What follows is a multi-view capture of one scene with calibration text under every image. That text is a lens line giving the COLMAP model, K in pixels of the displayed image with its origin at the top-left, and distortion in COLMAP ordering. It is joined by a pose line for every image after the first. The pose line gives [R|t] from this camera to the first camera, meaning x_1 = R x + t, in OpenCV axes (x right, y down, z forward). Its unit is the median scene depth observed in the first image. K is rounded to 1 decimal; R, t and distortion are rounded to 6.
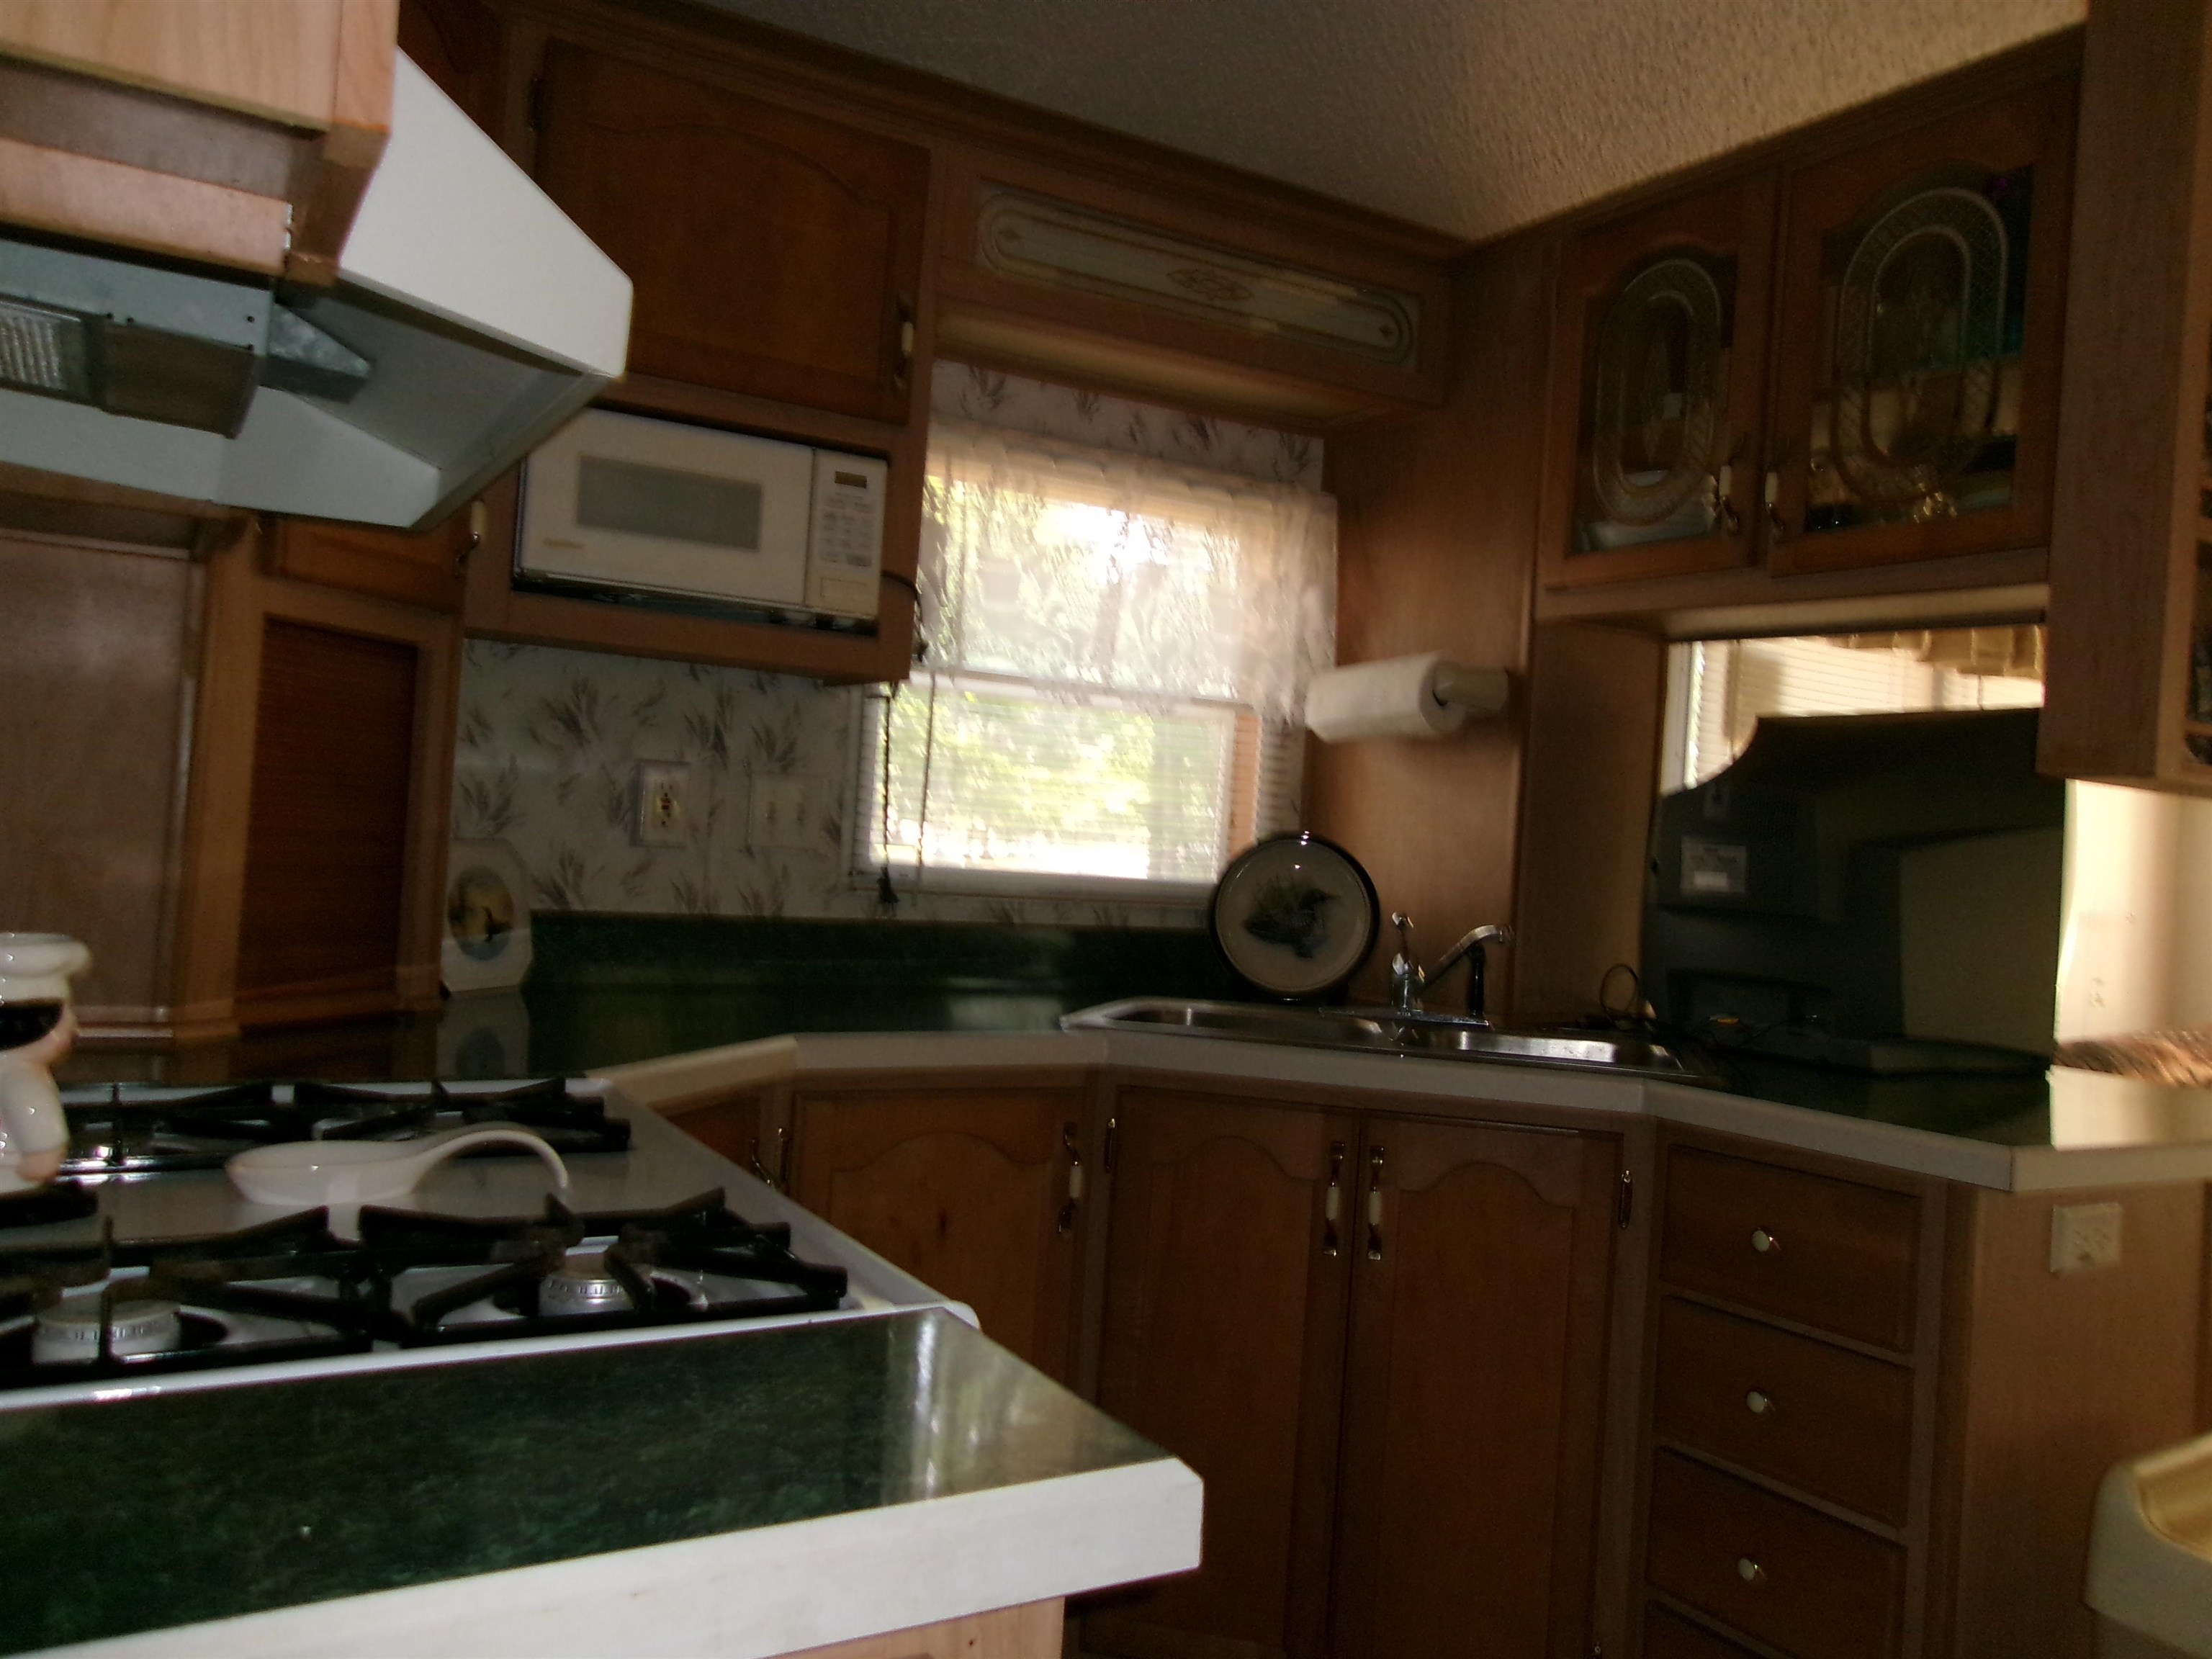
lens RADIAL K [[1753.8, 0, 1105.0], [0, 1753.8, 821.9], [0, 0, 1]] dist [-0.017604, 0.051760]
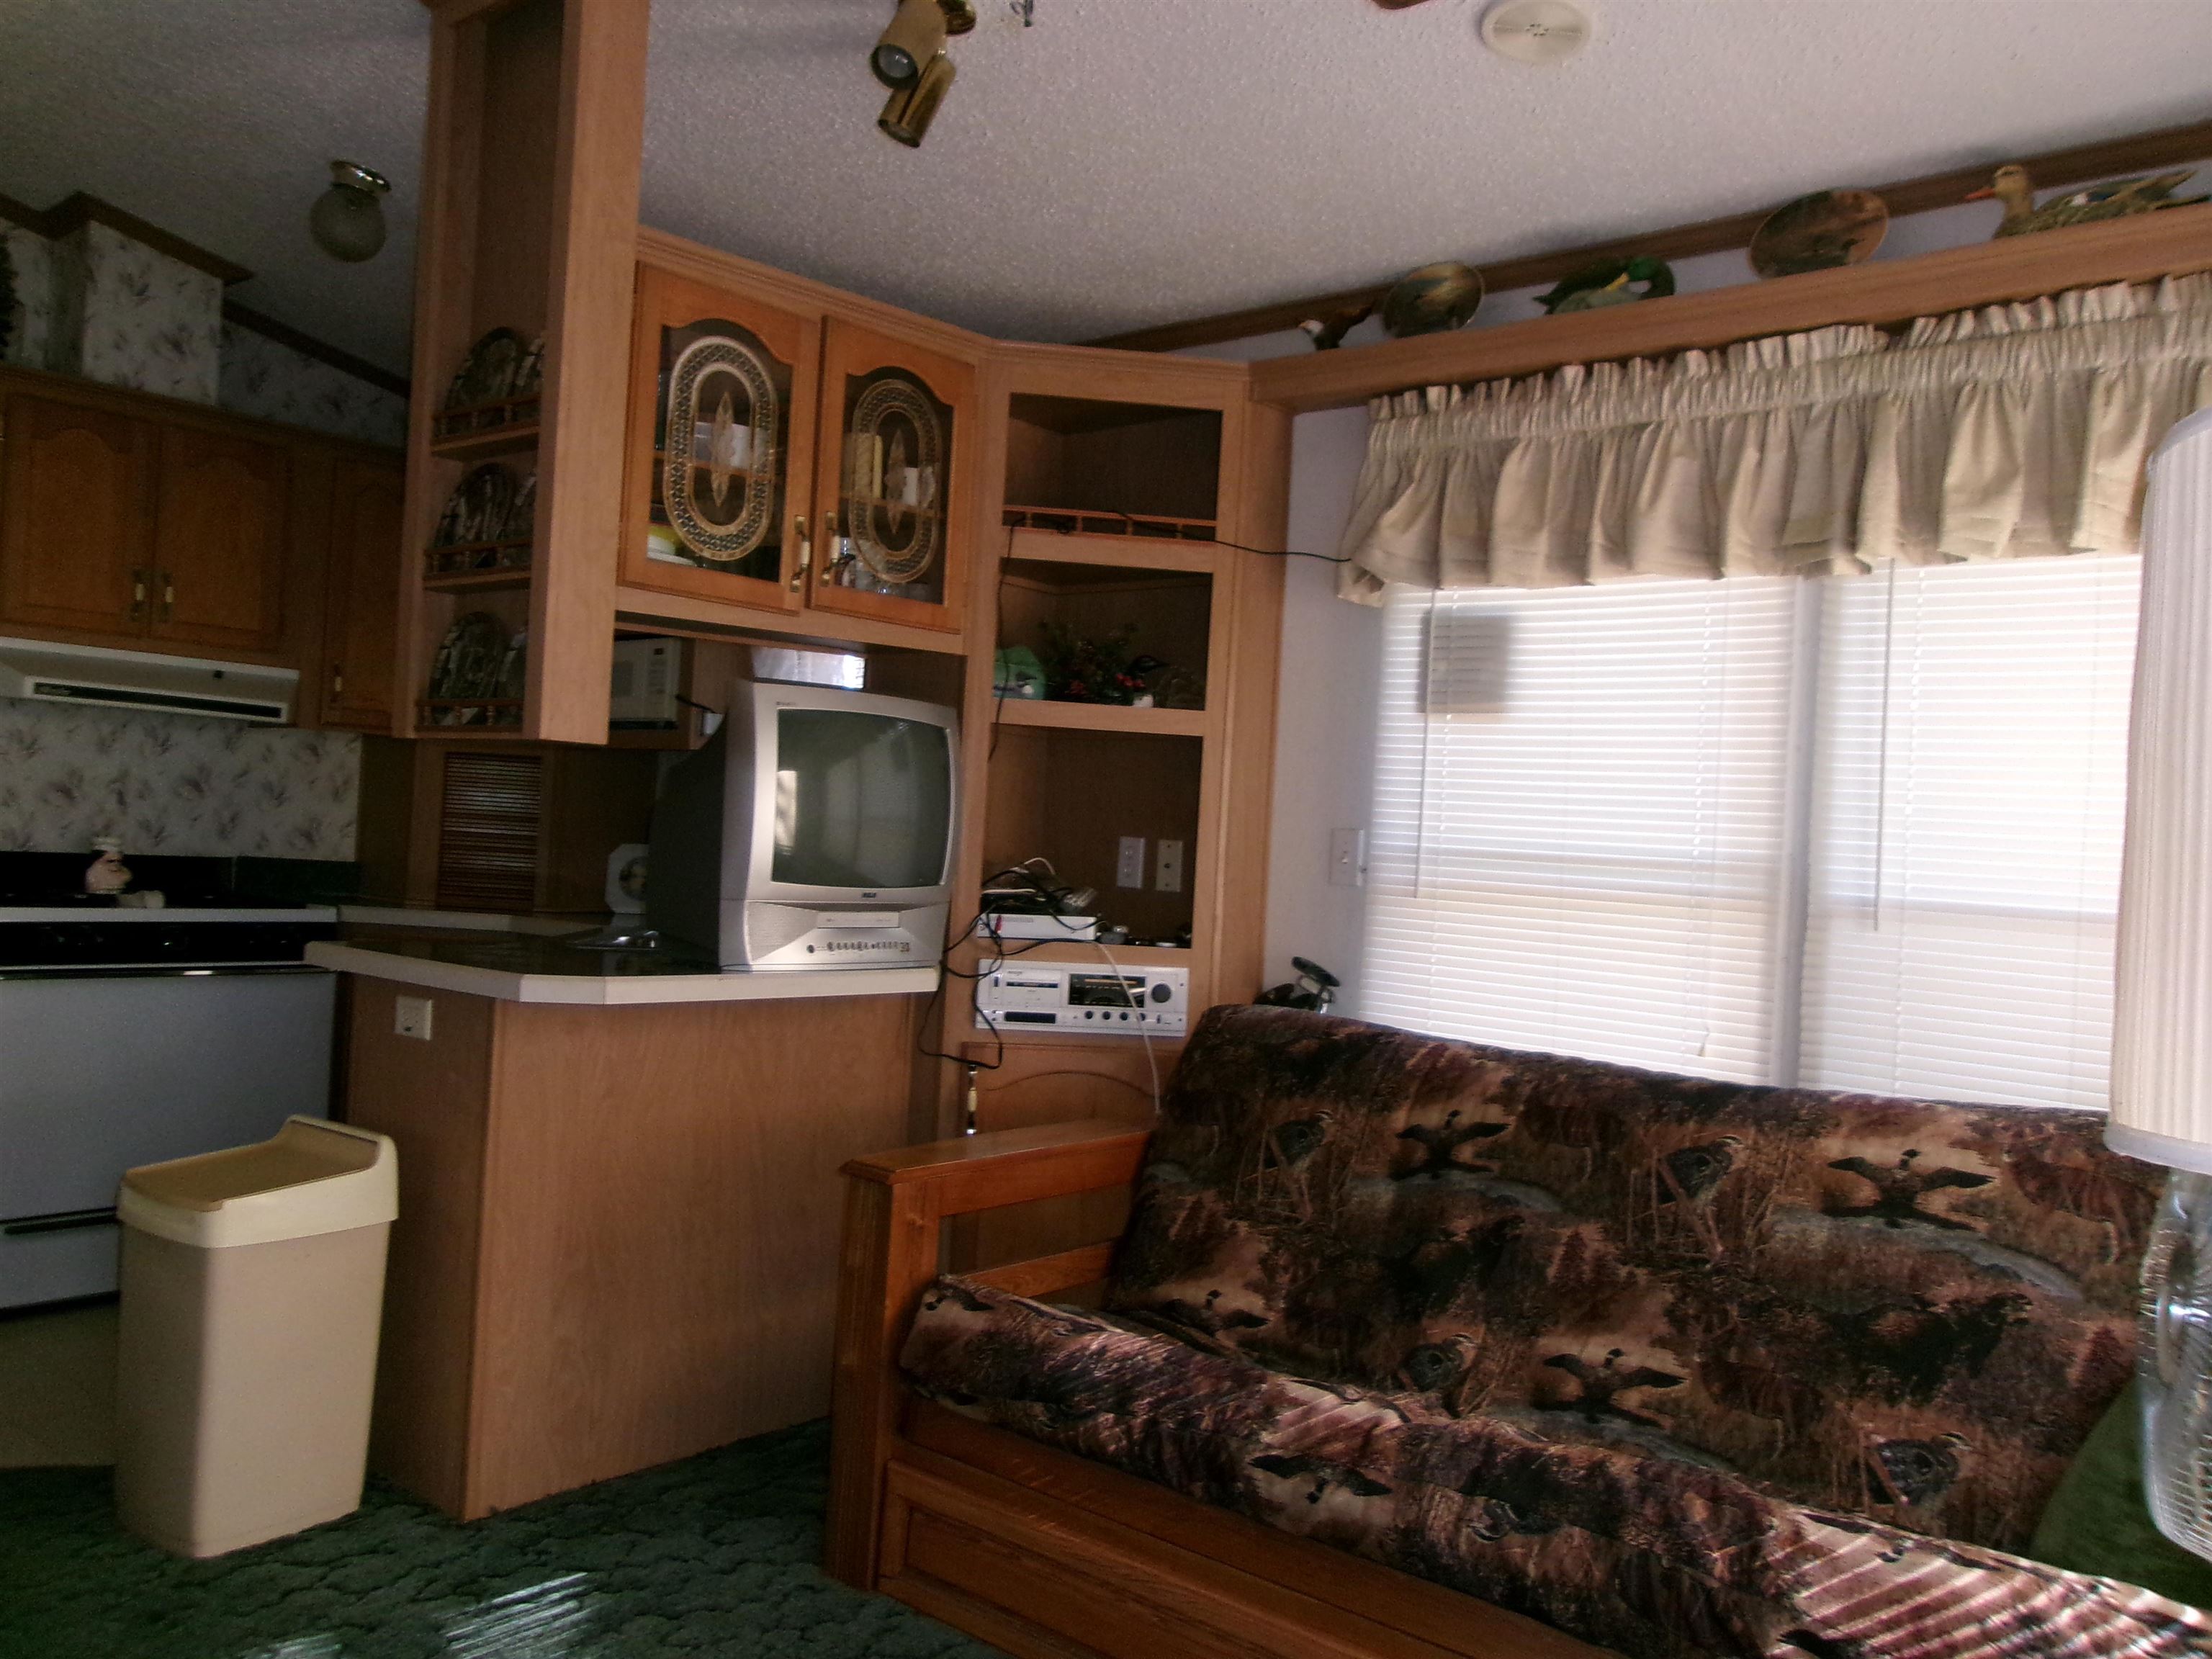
lens RADIAL K [[1753.8, 0, 1119.9], [0, 1753.8, 816.8], [0, 0, 1]] dist [-0.017604, 0.051760]
pose [[0.308288, -0.063046, -0.949202, 1.760619], [-0.022459, 0.997041, -0.073517, 0.115539], [0.951028, 0.043983, 0.305960, 0.845179]]
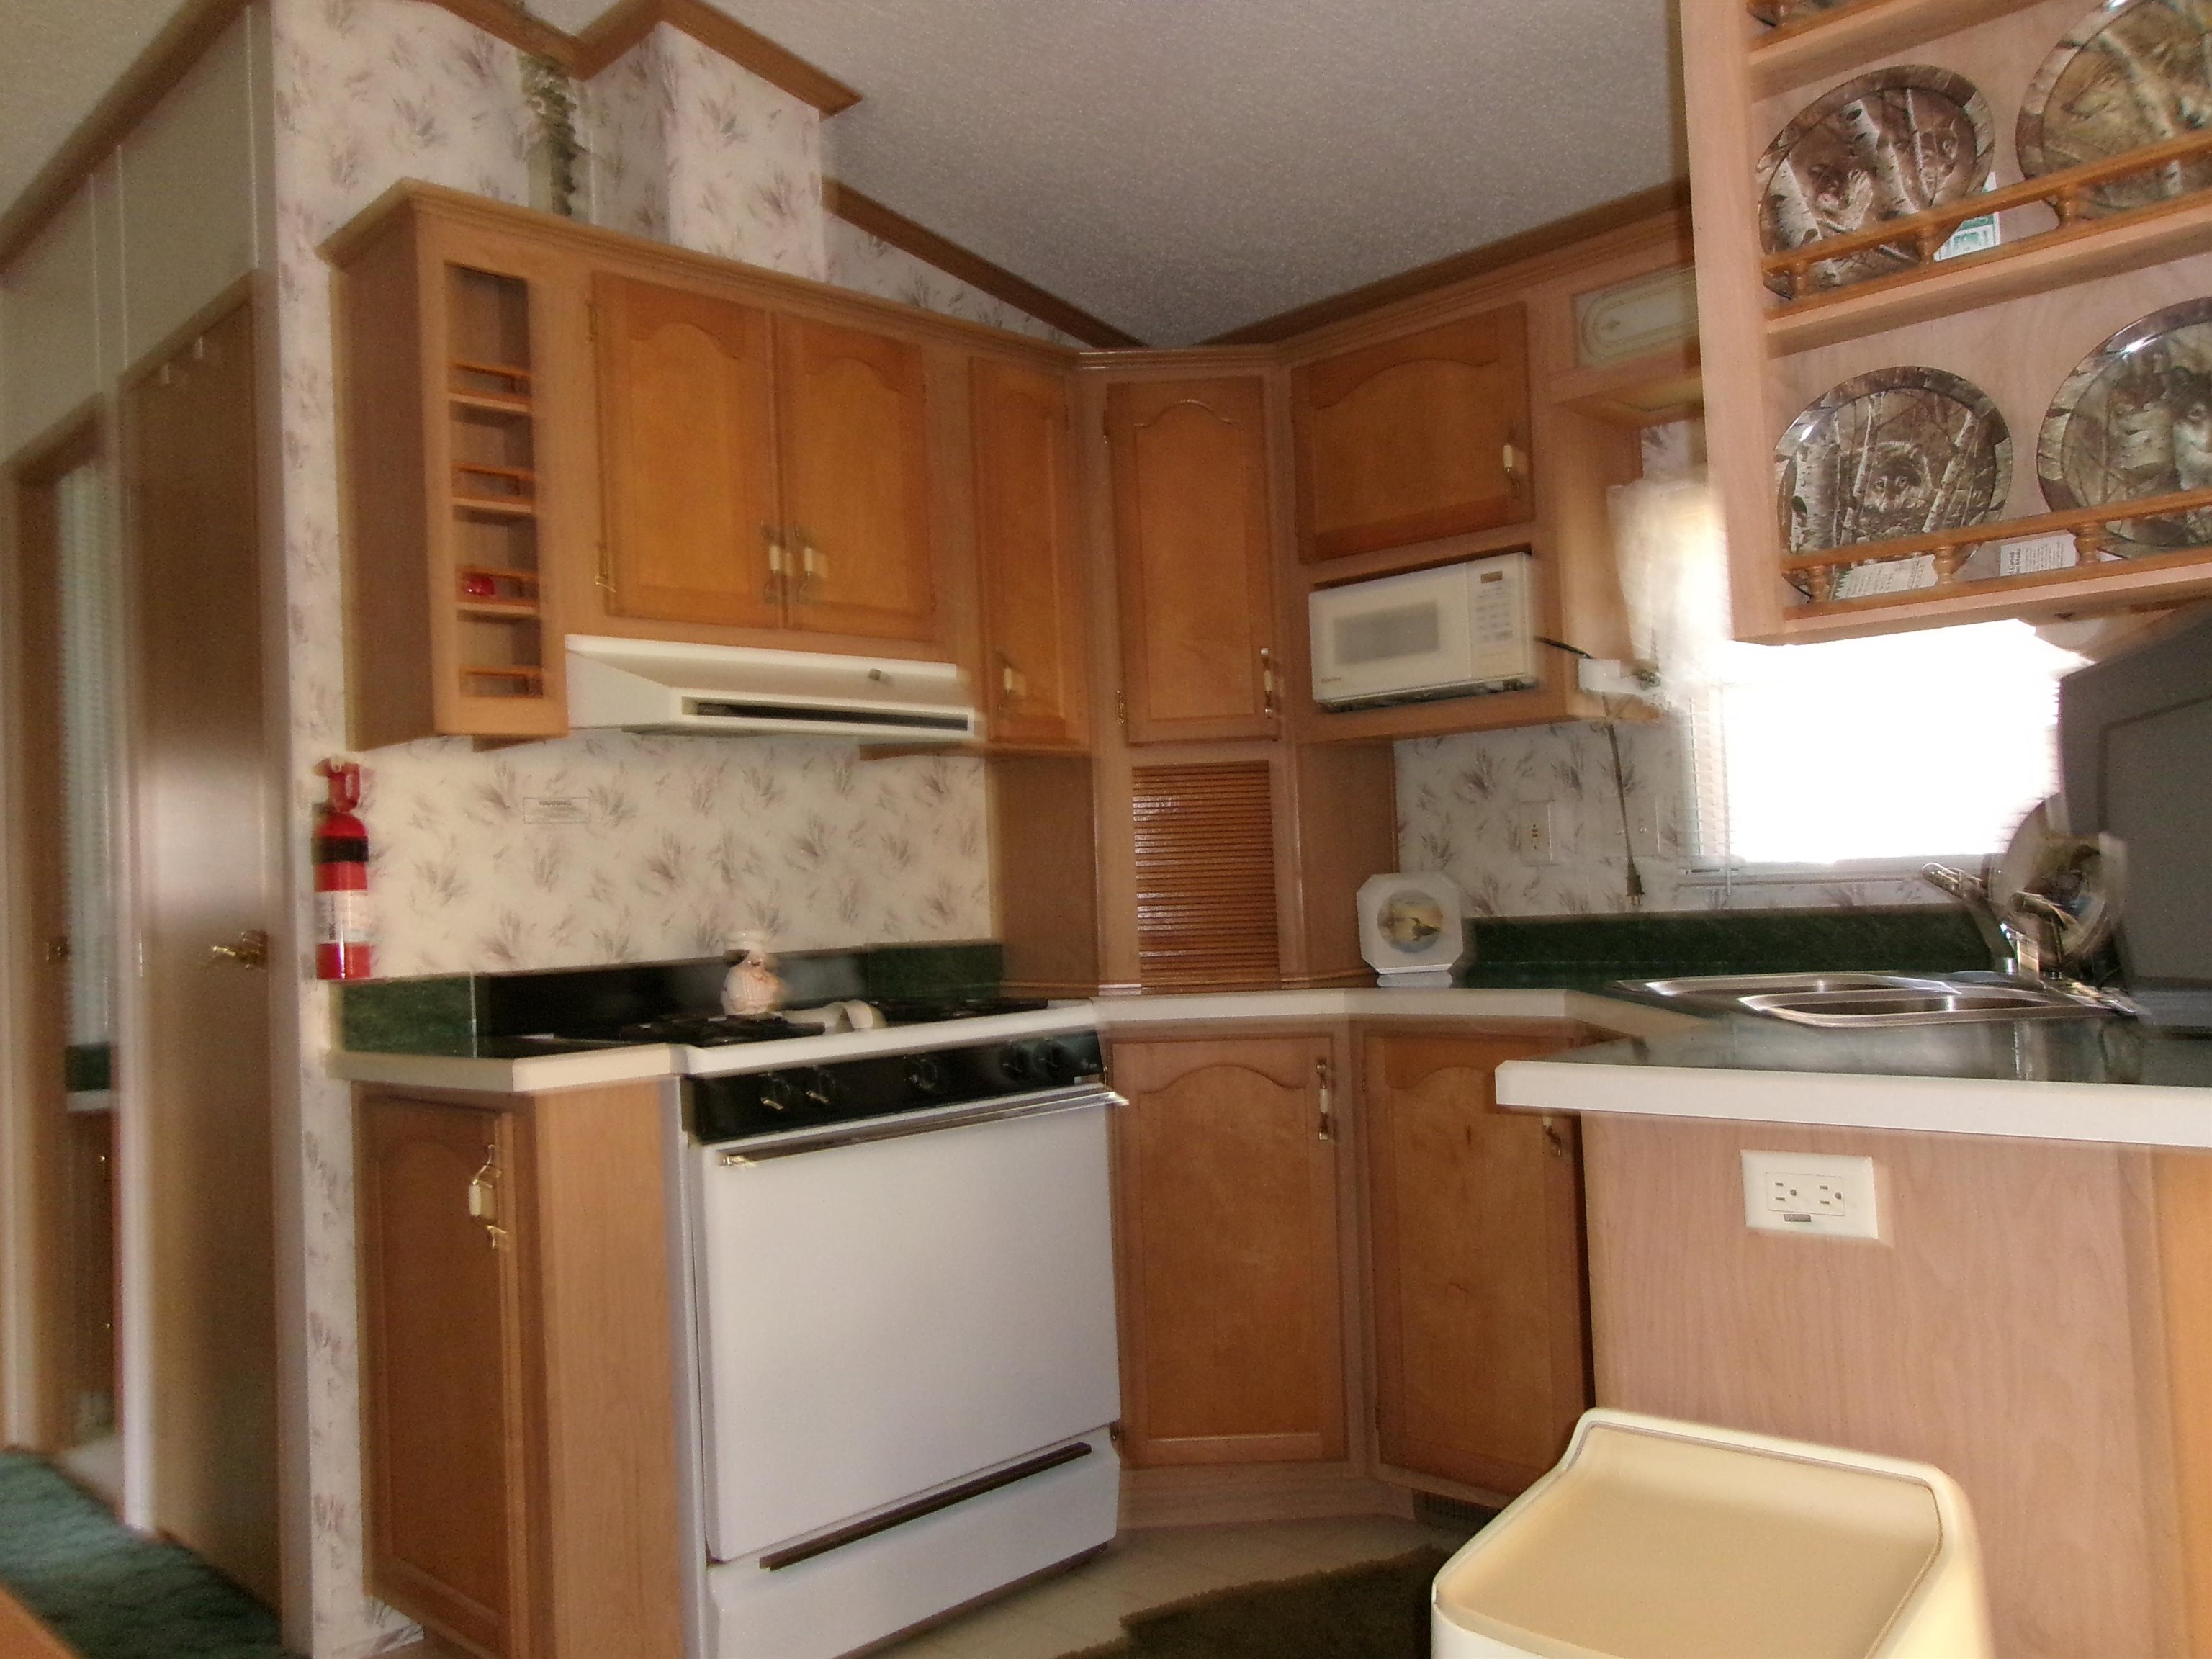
lens RADIAL K [[1753.8, 0, 1098.8], [0, 1753.8, 821.8], [0, 0, 1]] dist [-0.017604, 0.051760]
pose [[0.224916, -0.110688, -0.968071, 0.982910], [0.071474, 0.992724, -0.096901, 0.088373], [0.971753, -0.047397, 0.231191, 0.374171]]
